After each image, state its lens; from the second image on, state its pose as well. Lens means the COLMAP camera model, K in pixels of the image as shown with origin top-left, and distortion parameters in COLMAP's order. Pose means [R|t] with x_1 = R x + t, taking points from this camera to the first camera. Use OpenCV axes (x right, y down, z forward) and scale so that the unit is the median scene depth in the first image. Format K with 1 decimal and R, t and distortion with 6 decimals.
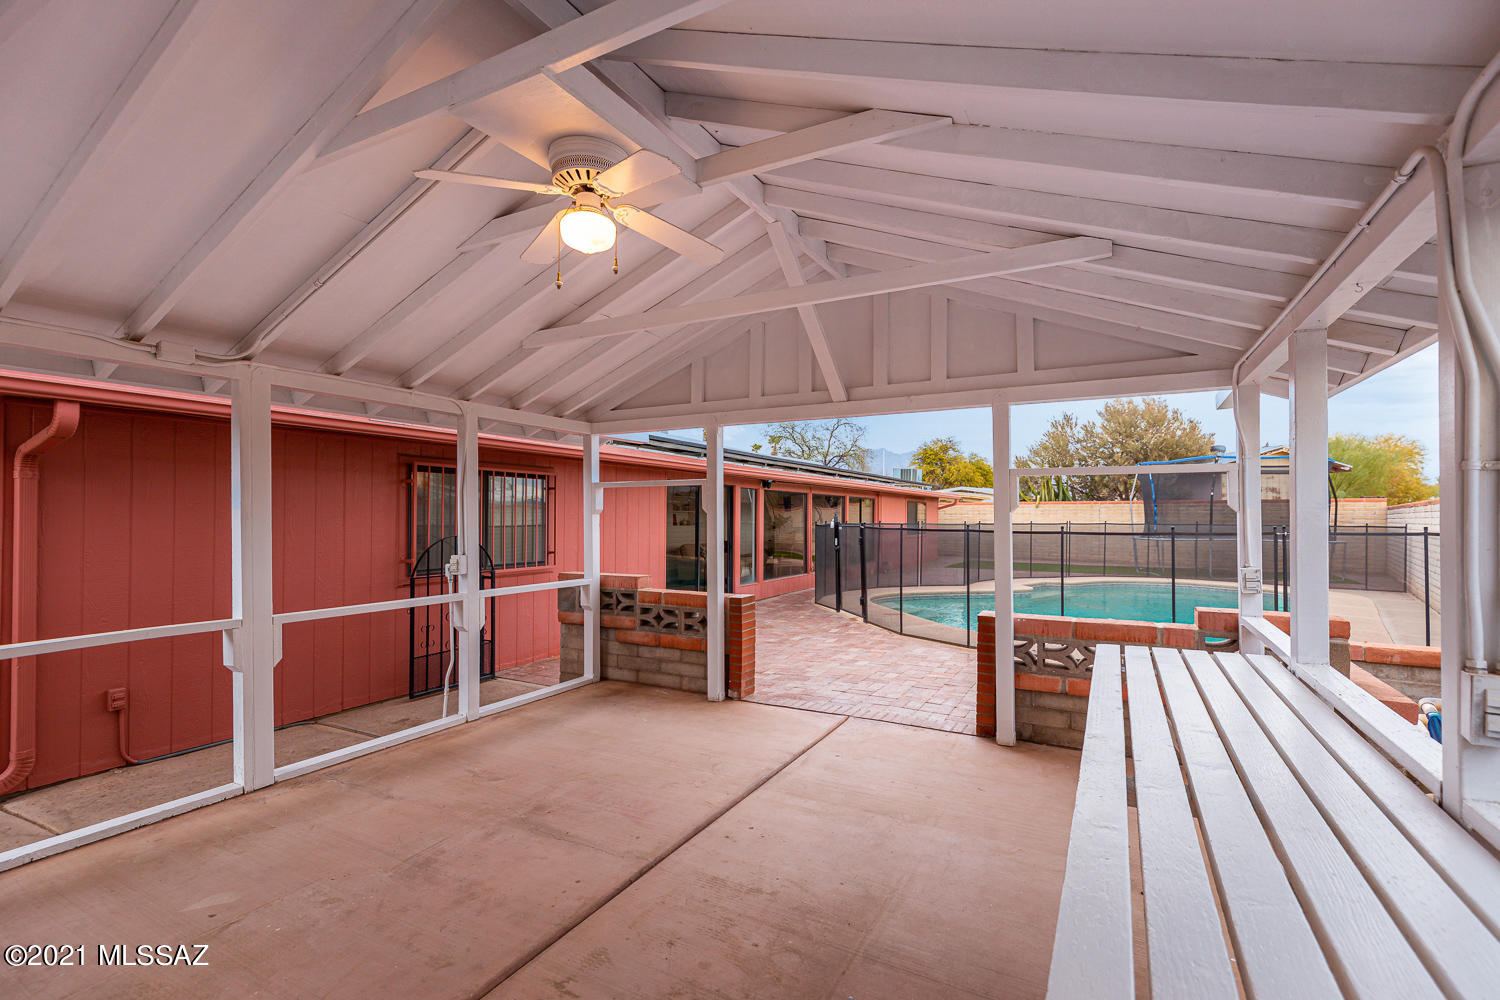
lens RADIAL K [[683.8, 0, 755.0], [0, 683.8, 513.0], [0, 0, 1]] dist [-0.000197, -0.000267]
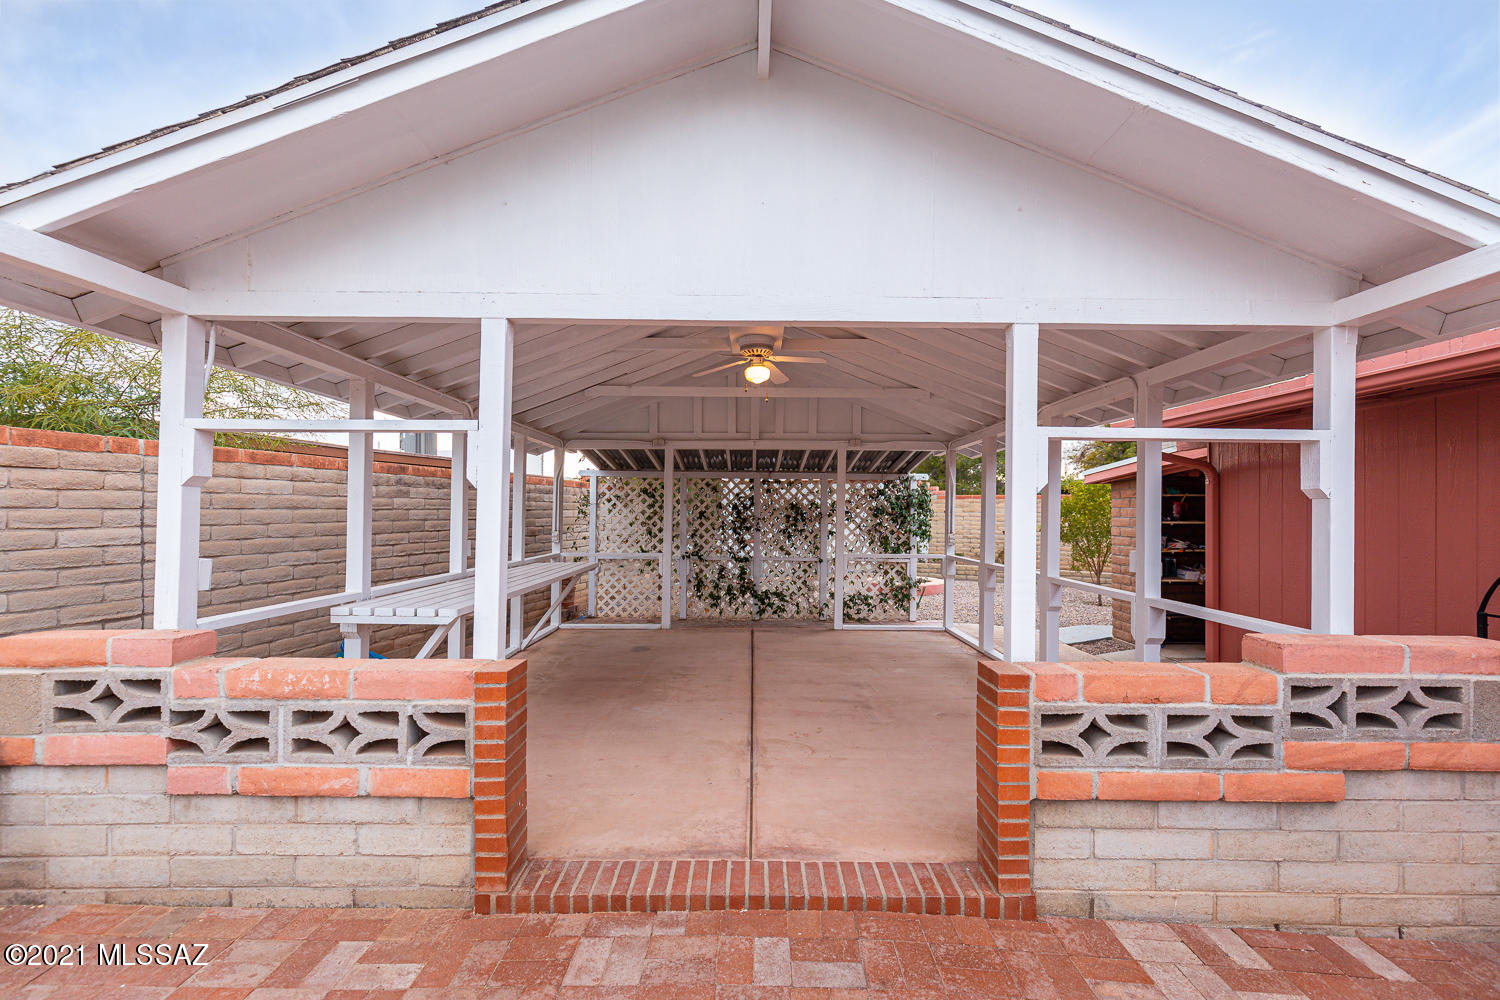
lens RADIAL K [[677.9, 0, 756.4], [0, 677.9, 499.0], [0, 0, 1]] dist [0.004764, -0.000116]
pose [[-0.881964, -0.012162, -0.471160, 0.522808], [-0.002735, 0.999782, -0.020687, 0.021378], [0.471309, -0.016956, -0.881805, 1.978037]]
